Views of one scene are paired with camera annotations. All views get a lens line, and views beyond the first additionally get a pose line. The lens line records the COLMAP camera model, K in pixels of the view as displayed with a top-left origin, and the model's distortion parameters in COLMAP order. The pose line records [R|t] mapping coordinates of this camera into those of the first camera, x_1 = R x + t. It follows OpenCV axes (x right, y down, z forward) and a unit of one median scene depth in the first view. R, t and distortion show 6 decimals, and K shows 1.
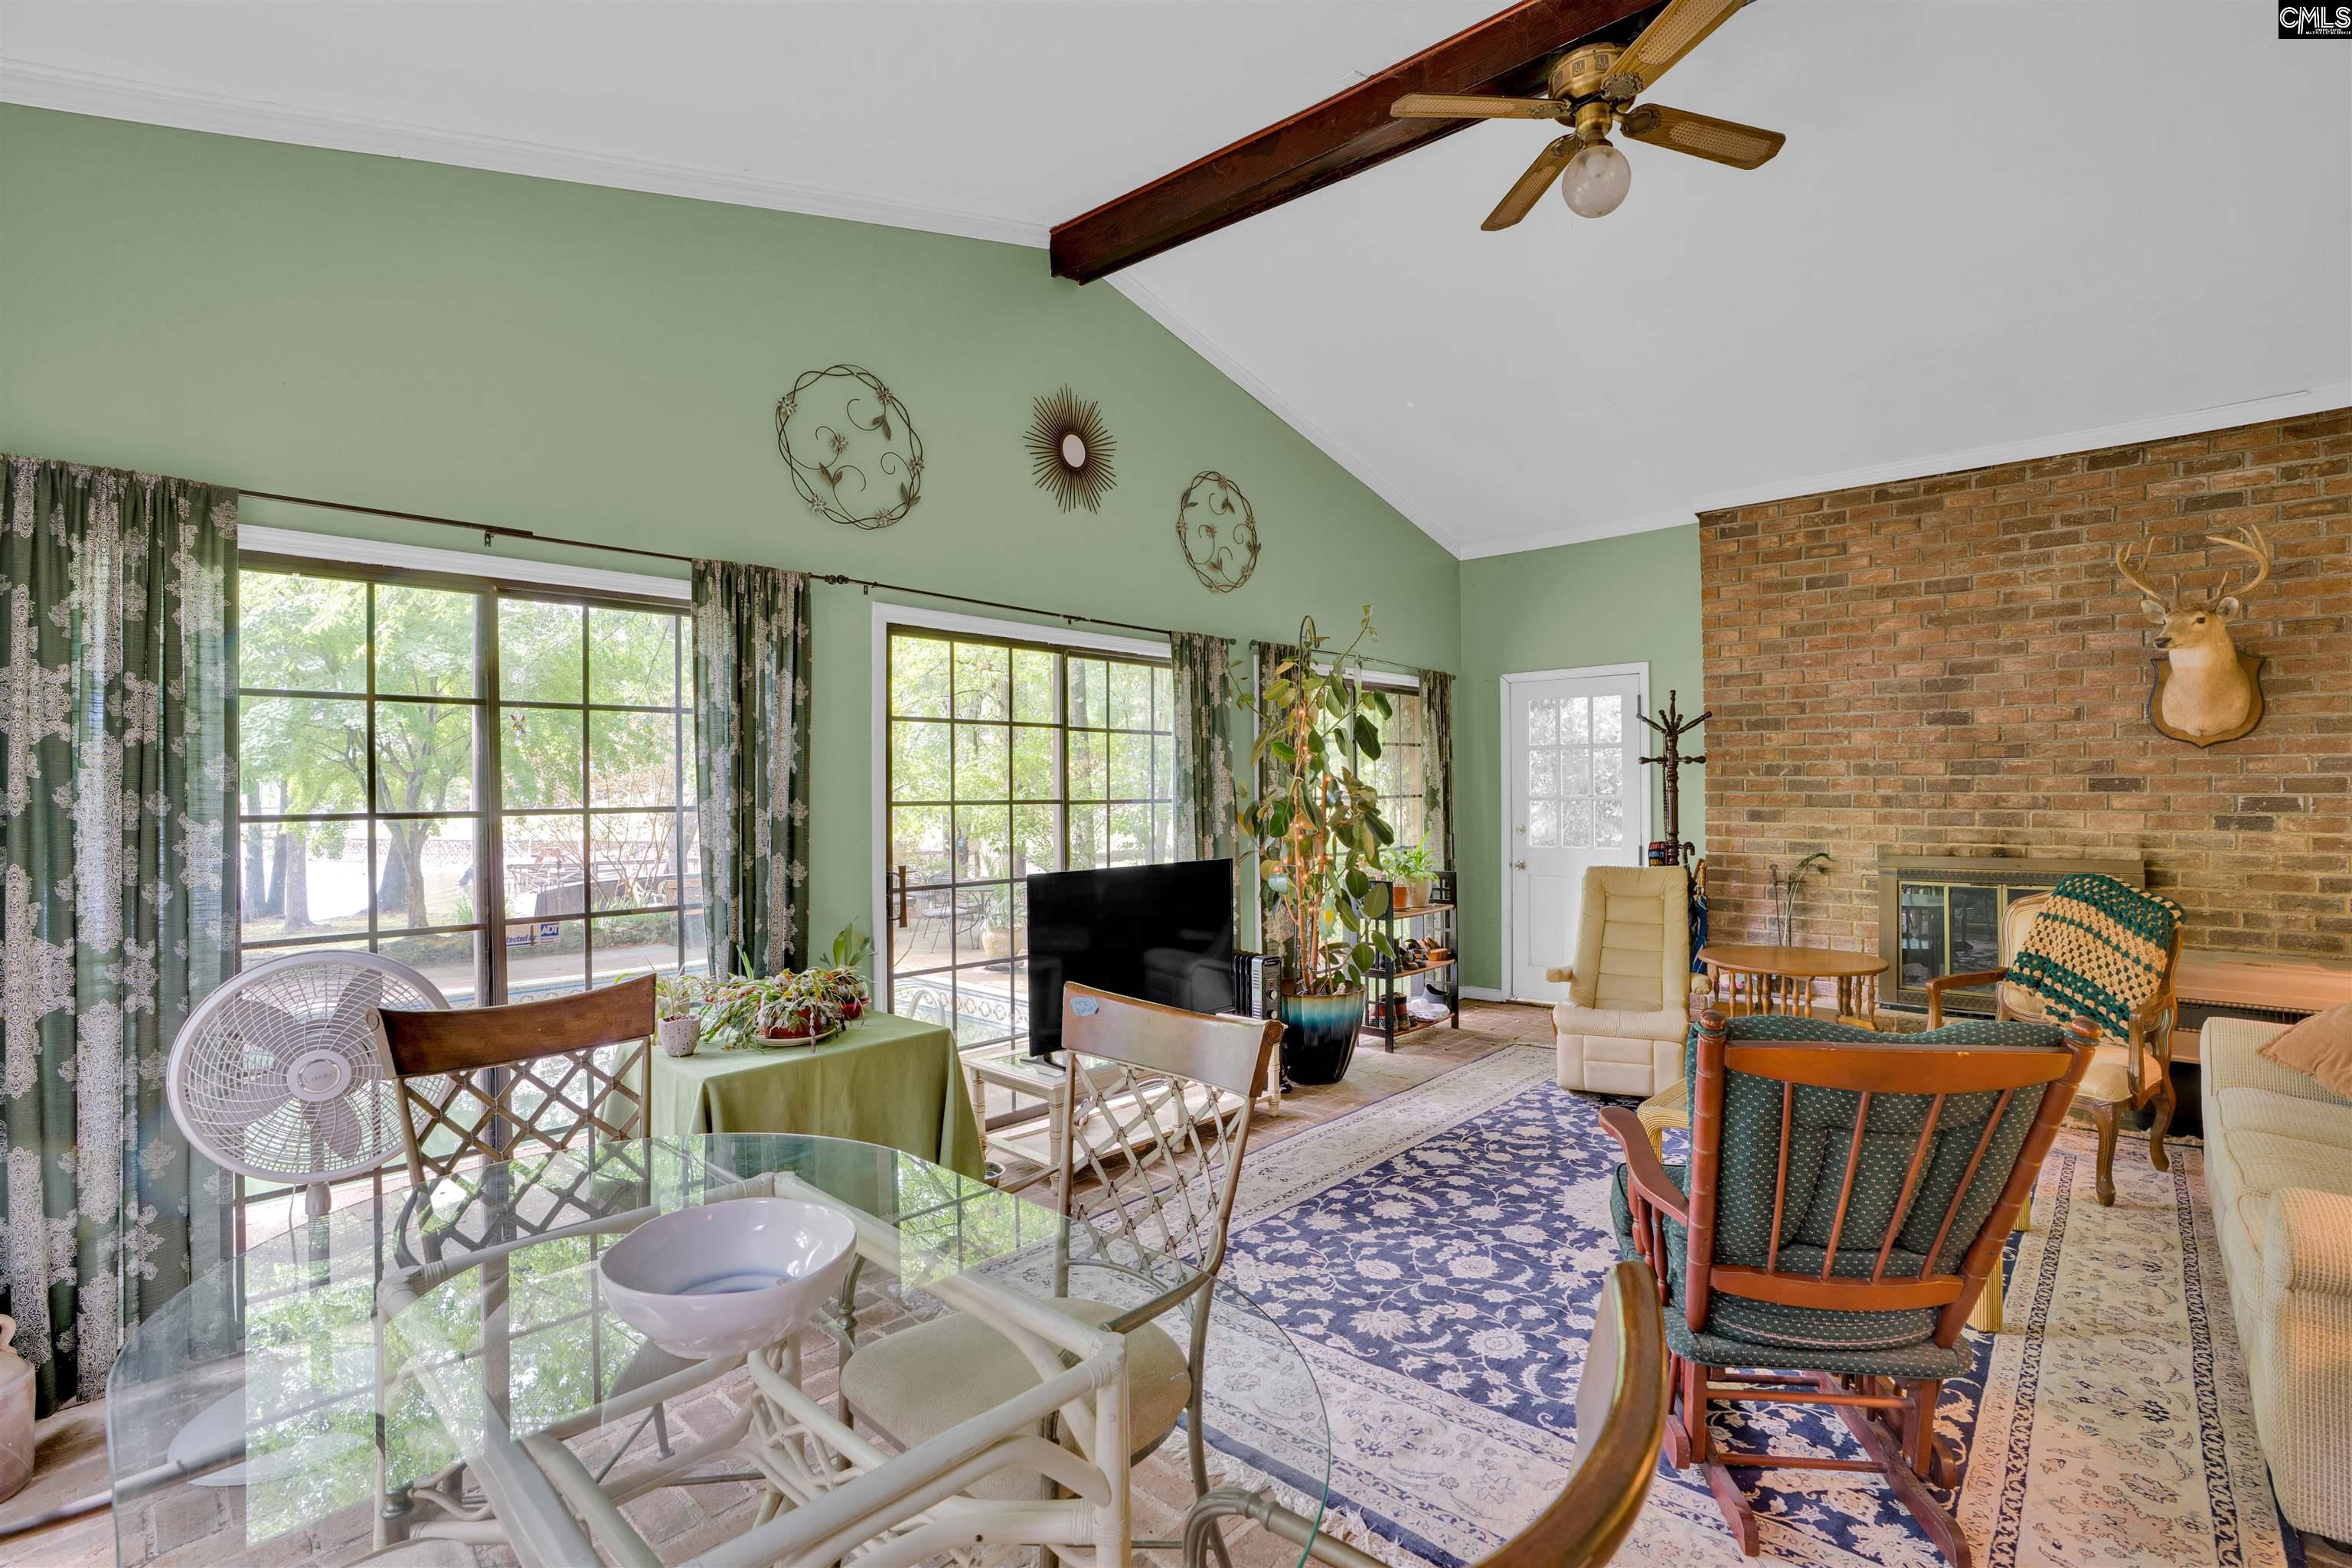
lens RADIAL K [[1083.4, 0, 1176.2], [0, 1083.4, 772.4], [0, 0, 1]] dist [-0.069134, 0.027726]
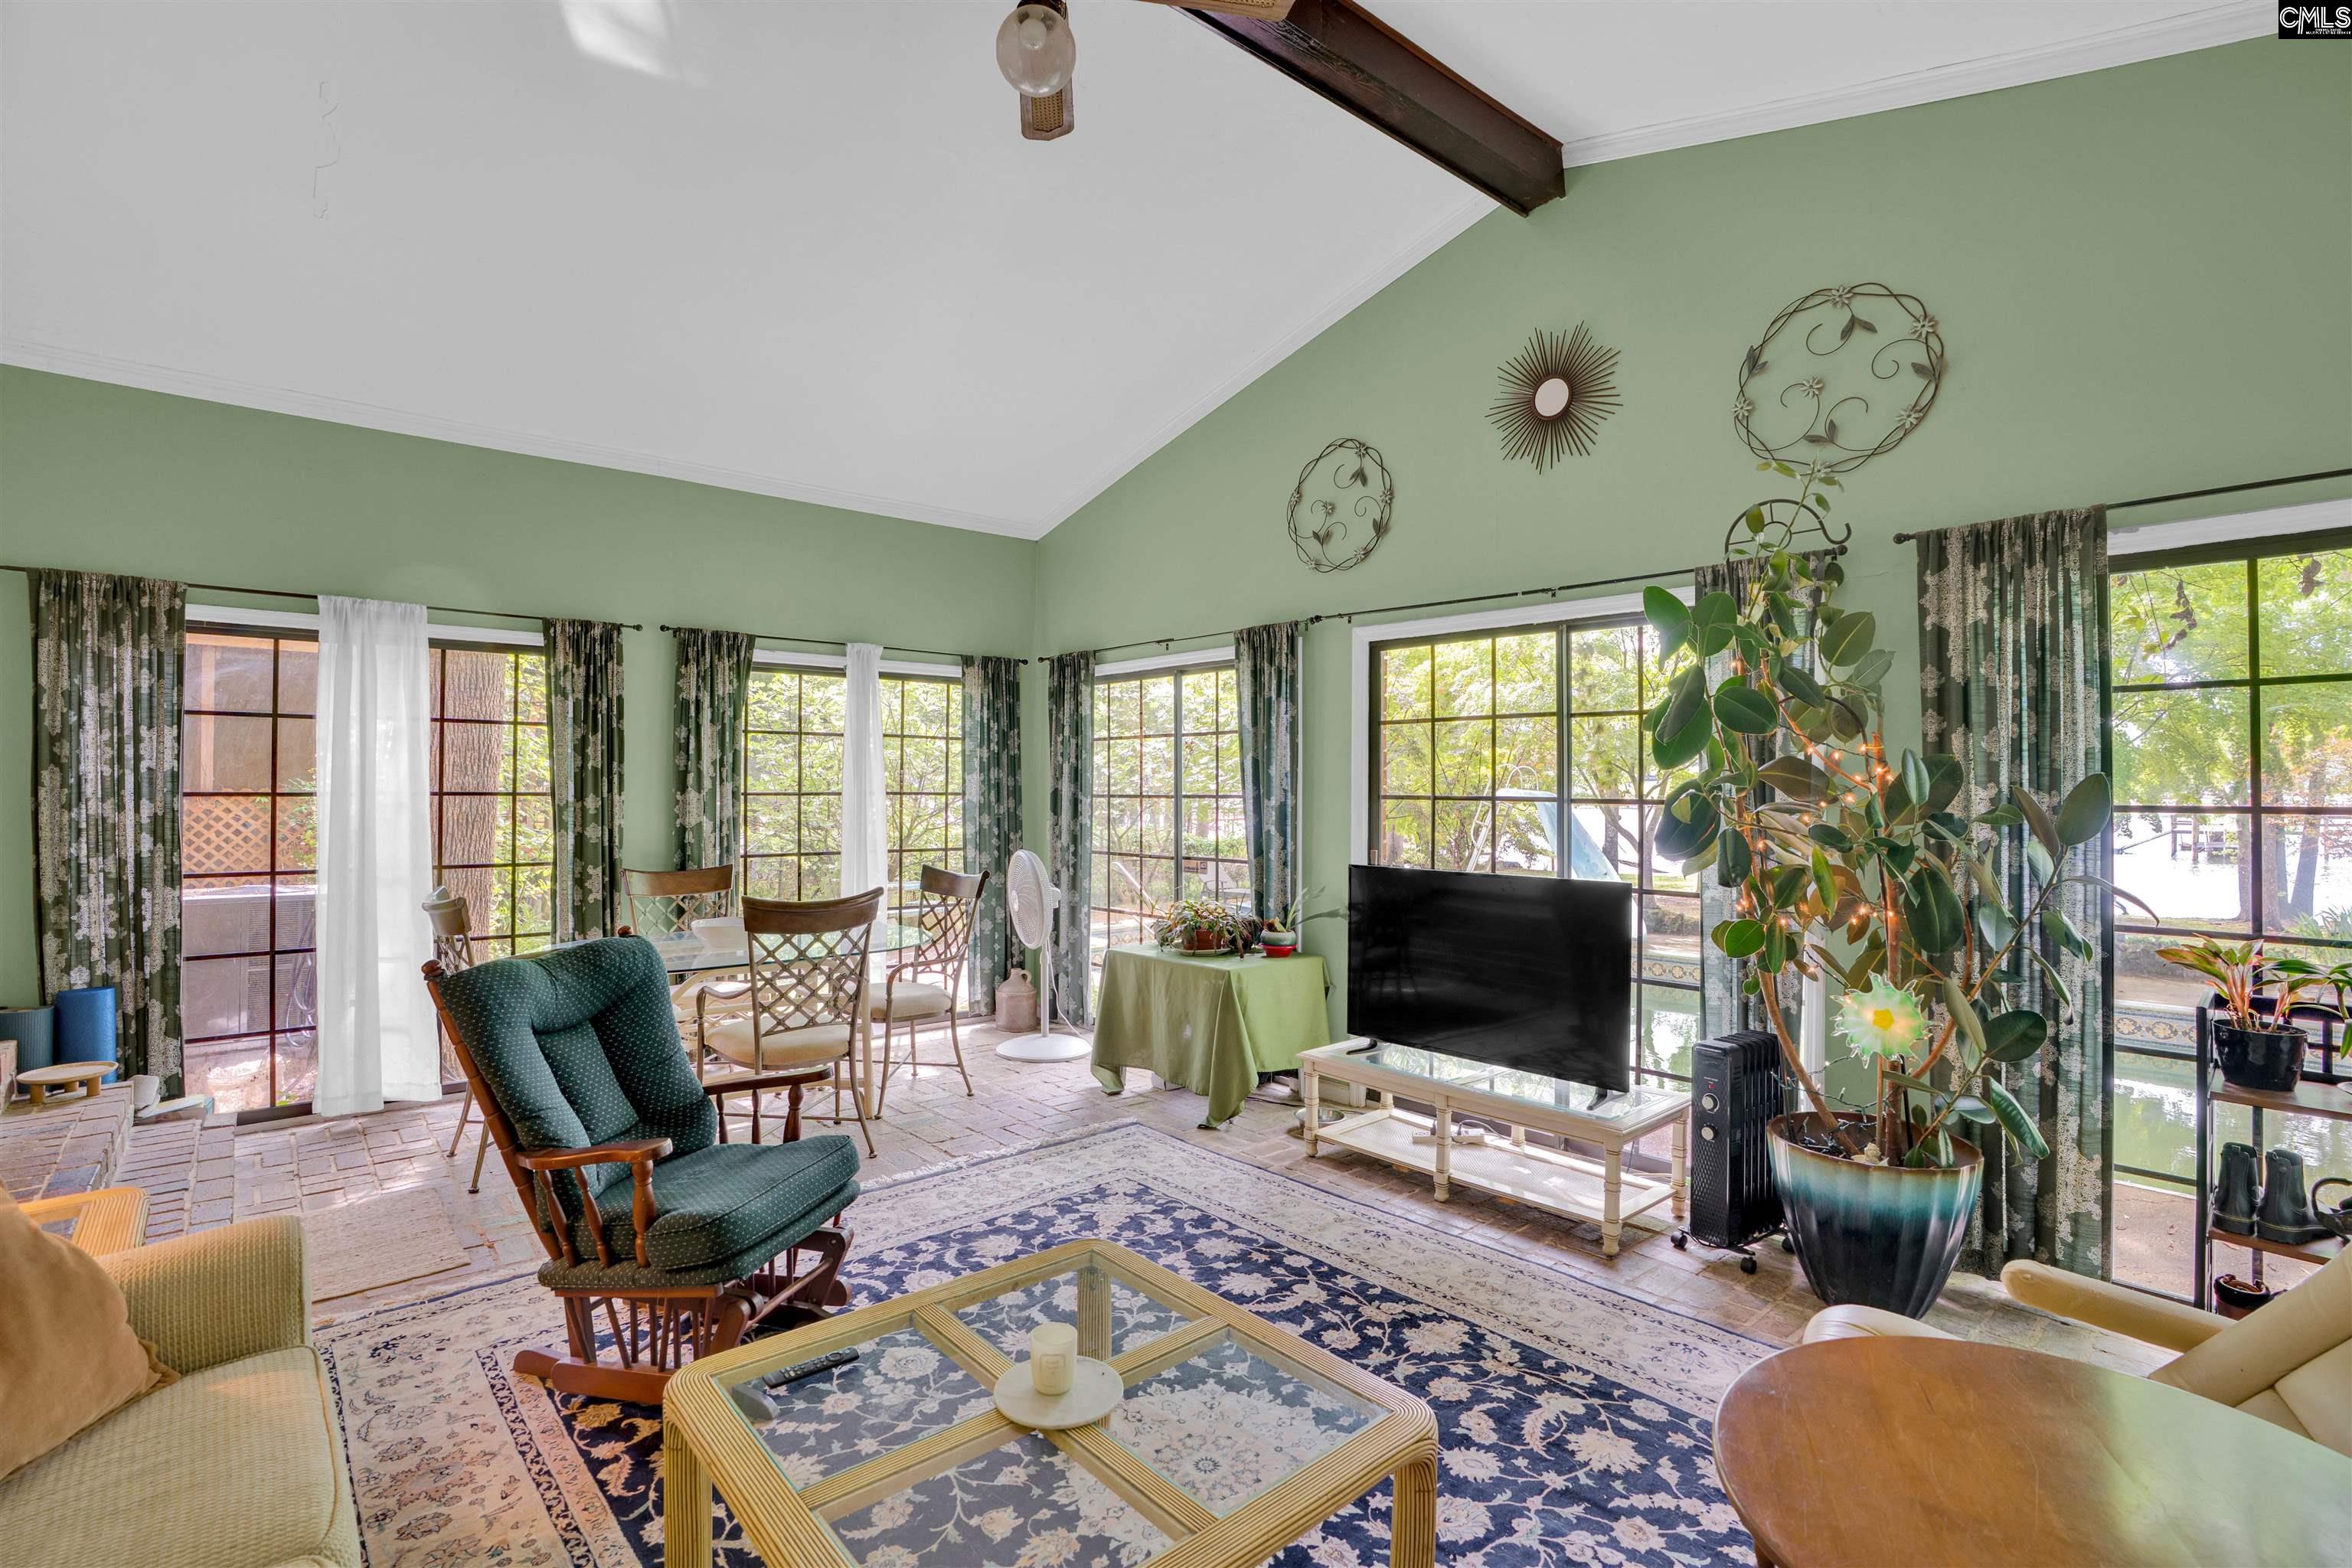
lens RADIAL K [[1083.4, 0, 1176.2], [0, 1083.4, 772.4], [0, 0, 1]] dist [-0.069134, 0.027726]
pose [[-0.097933, -0.004087, -0.995185, 0.888316], [0.014543, 0.999879, -0.005537, 0.006011], [0.995087, -0.015015, -0.097862, 0.872362]]
